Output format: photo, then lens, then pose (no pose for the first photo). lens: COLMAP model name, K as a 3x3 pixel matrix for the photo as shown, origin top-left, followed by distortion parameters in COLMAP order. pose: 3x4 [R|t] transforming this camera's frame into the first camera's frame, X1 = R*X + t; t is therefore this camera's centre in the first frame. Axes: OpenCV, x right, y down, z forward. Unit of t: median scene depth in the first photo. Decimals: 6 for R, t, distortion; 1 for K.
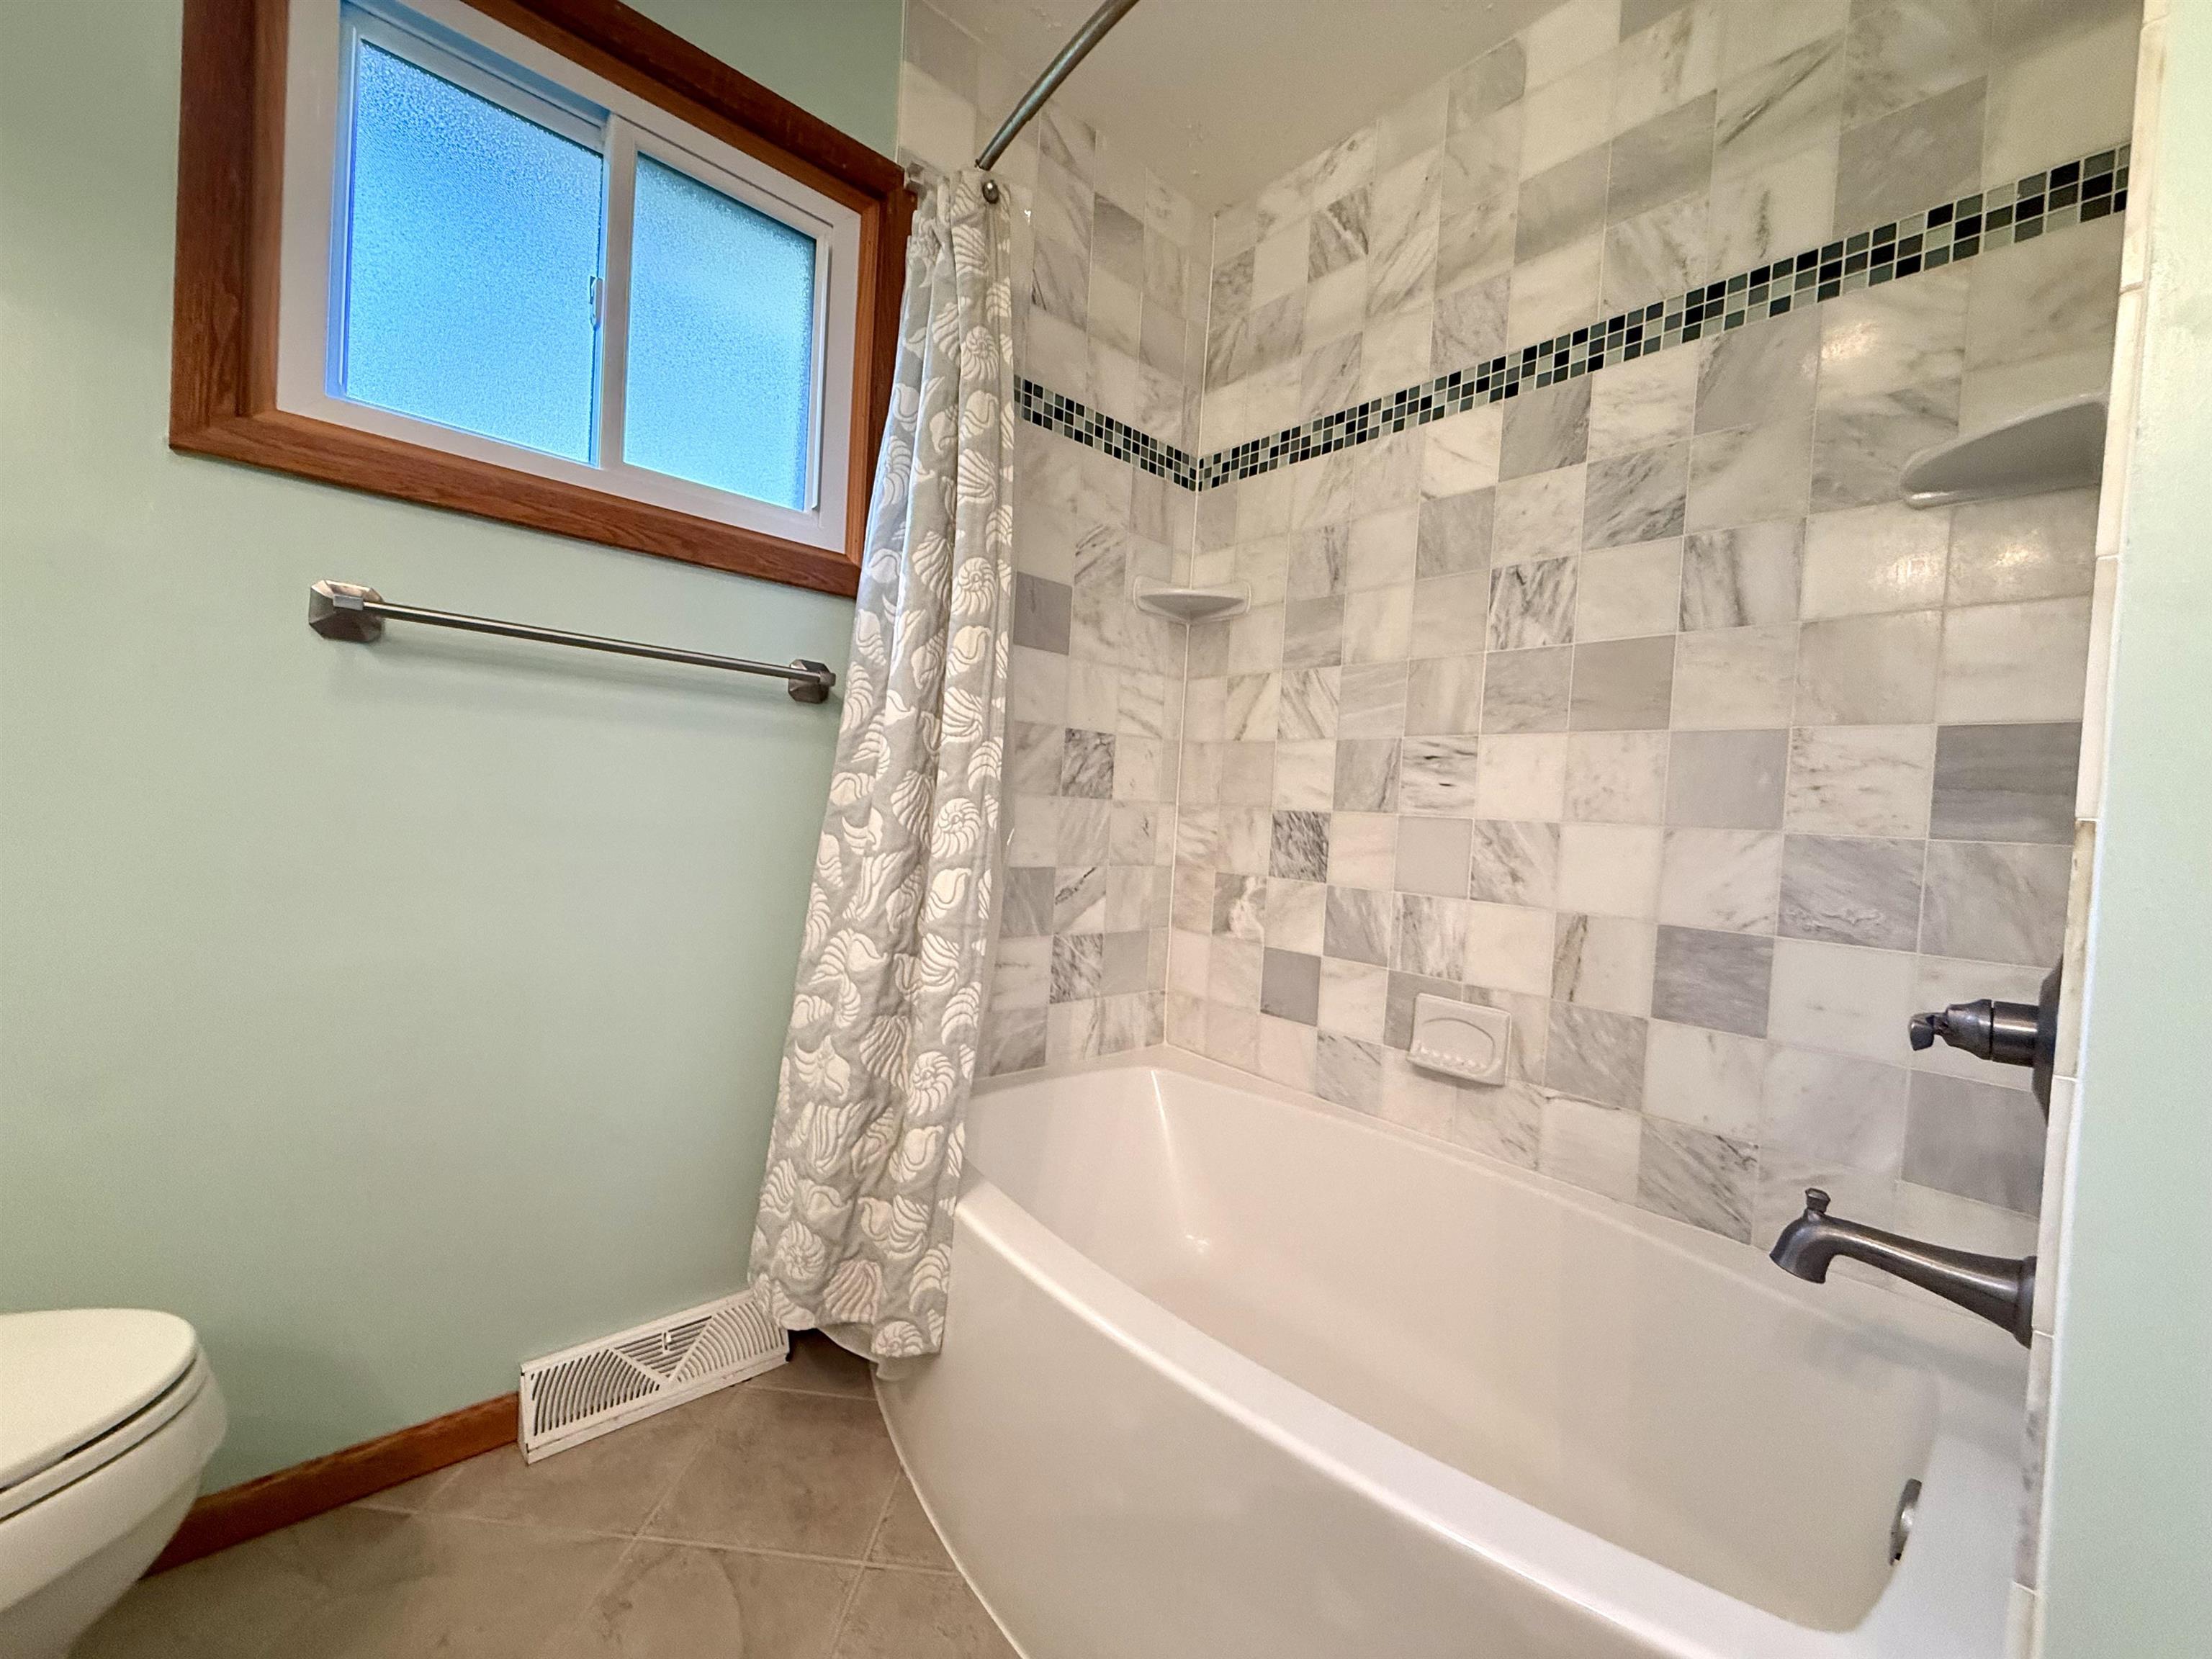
lens RADIAL K [[882.0, 0, 1101.1], [0, 882.0, 831.2], [0, 0, 1]] dist [0.000944, -0.000112]
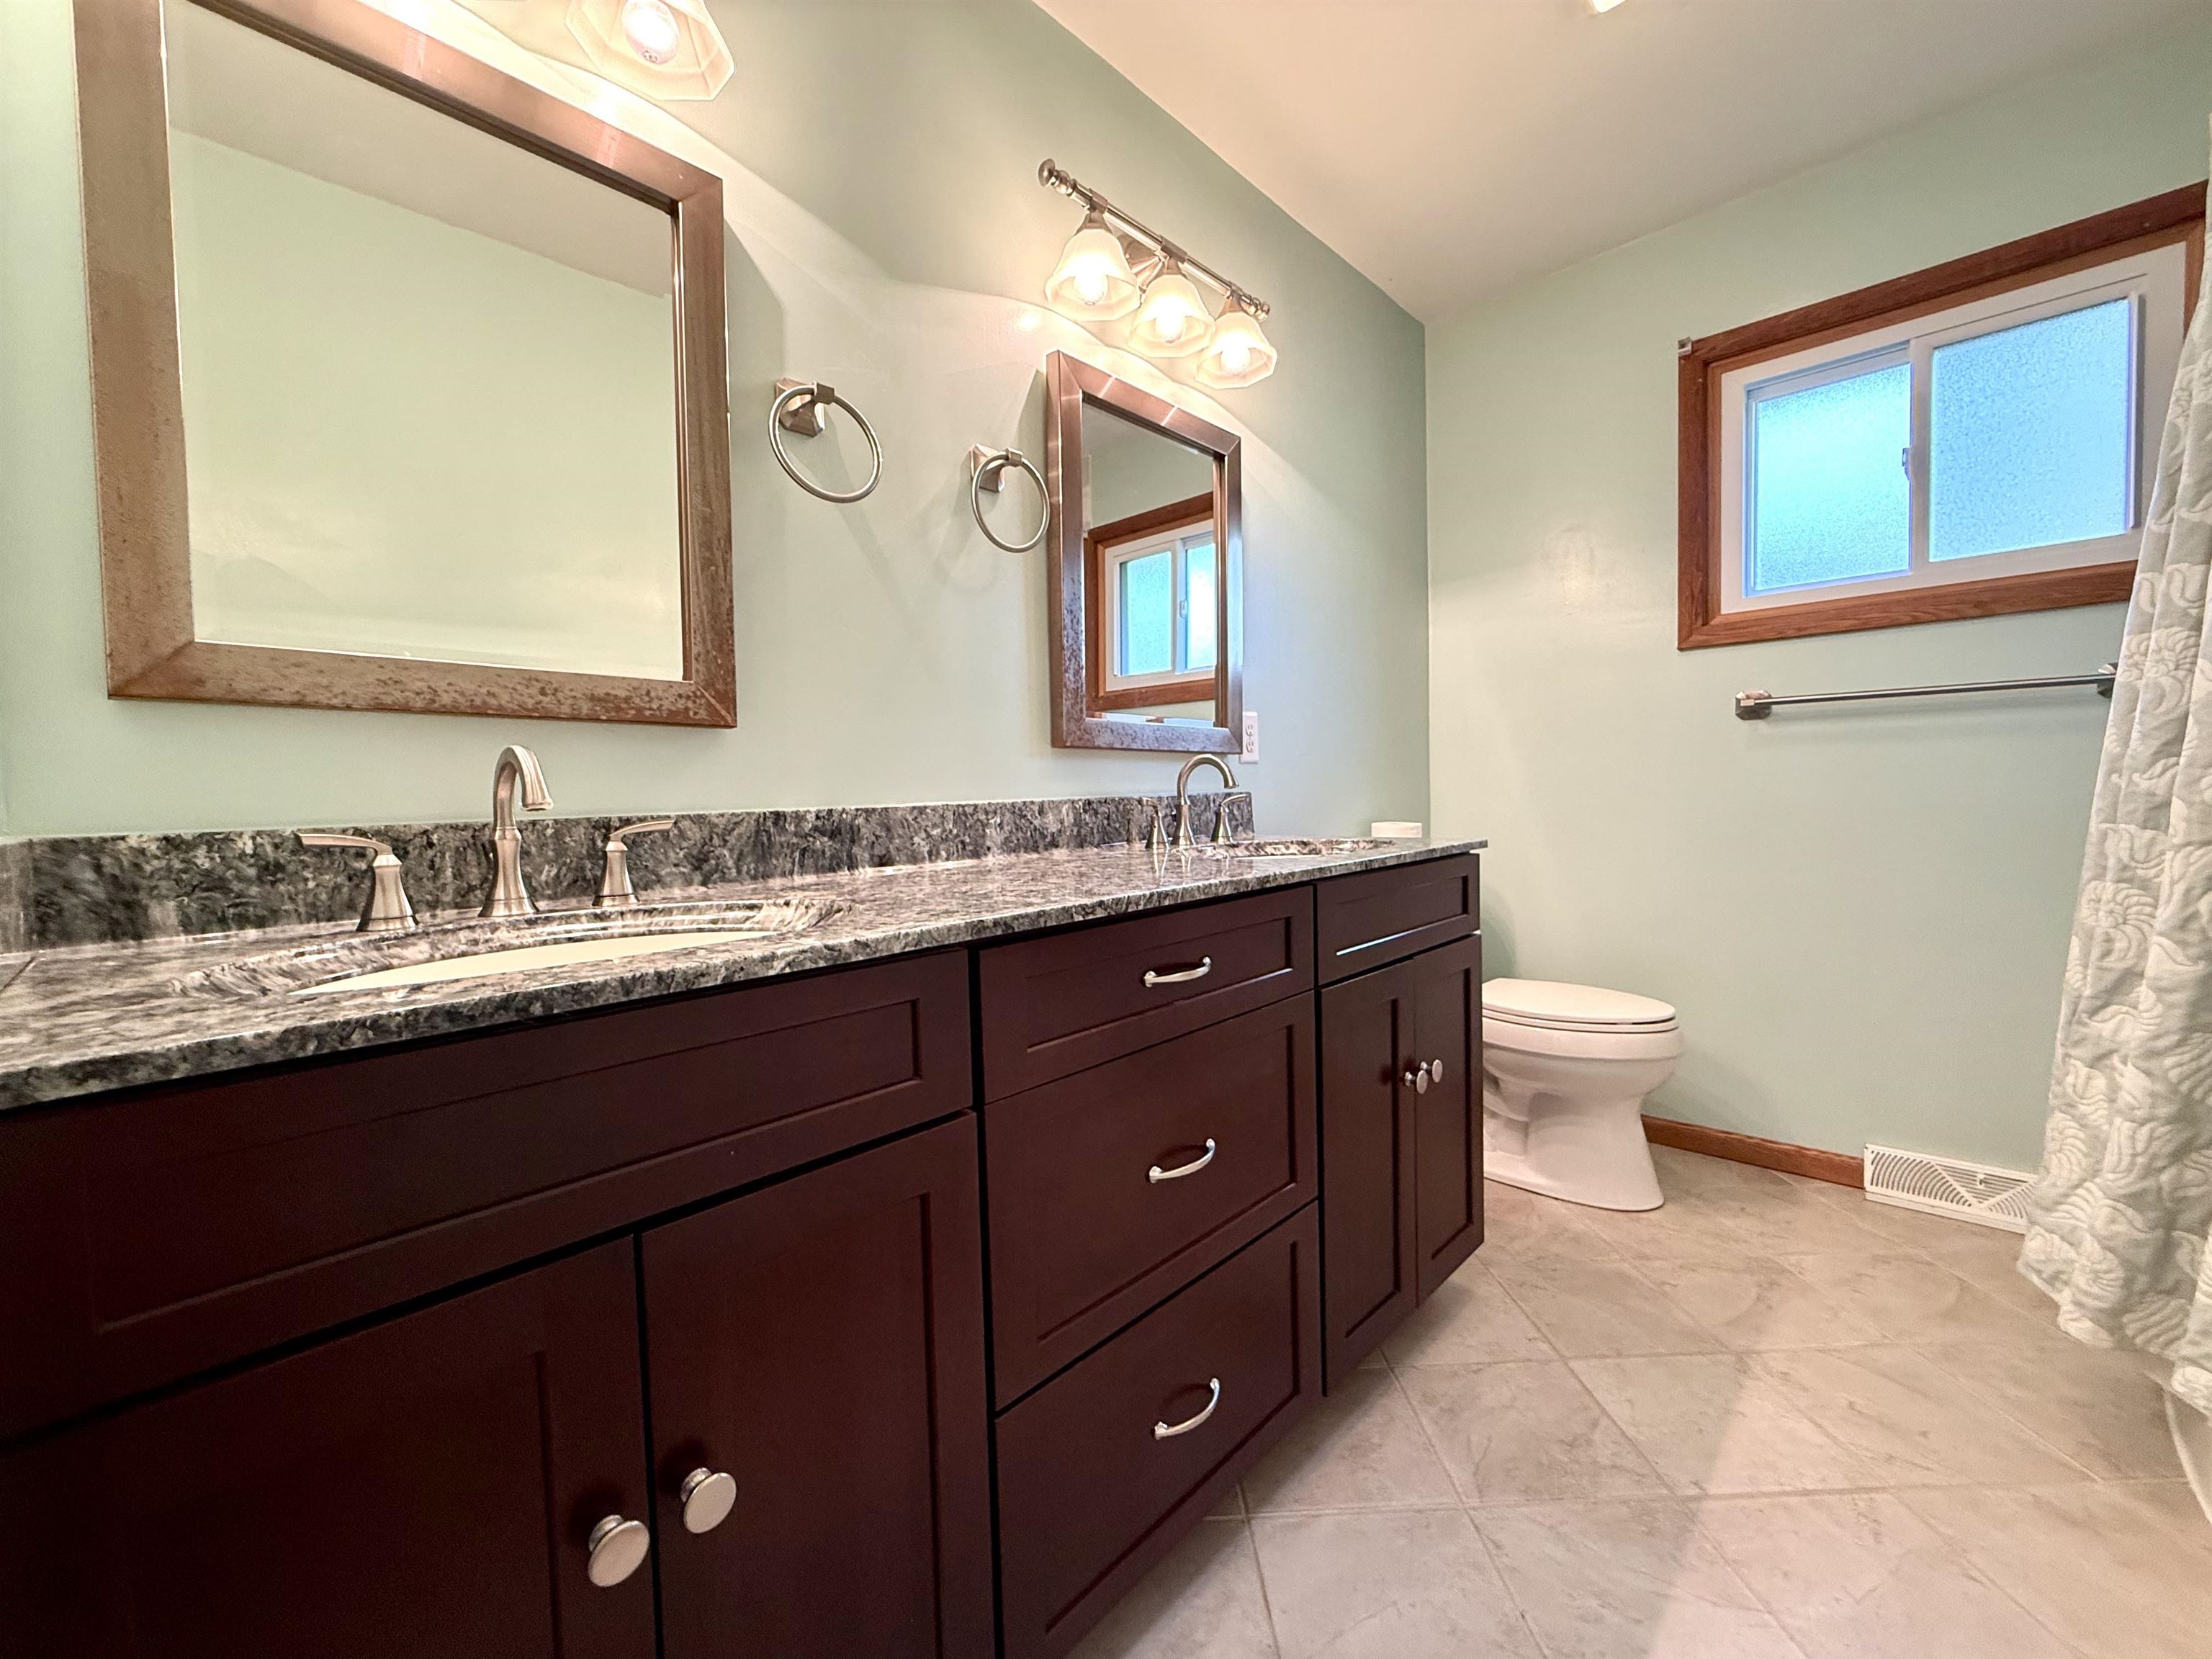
lens RADIAL K [[882.0, 0, 1101.1], [0, 882.0, 831.2], [0, 0, 1]] dist [0.000944, -0.000112]
pose [[0.422367, -0.046726, -0.905220, 0.098973], [0.016433, 0.998901, -0.043895, 0.030823], [0.906276, 0.003664, 0.422670, -0.381456]]
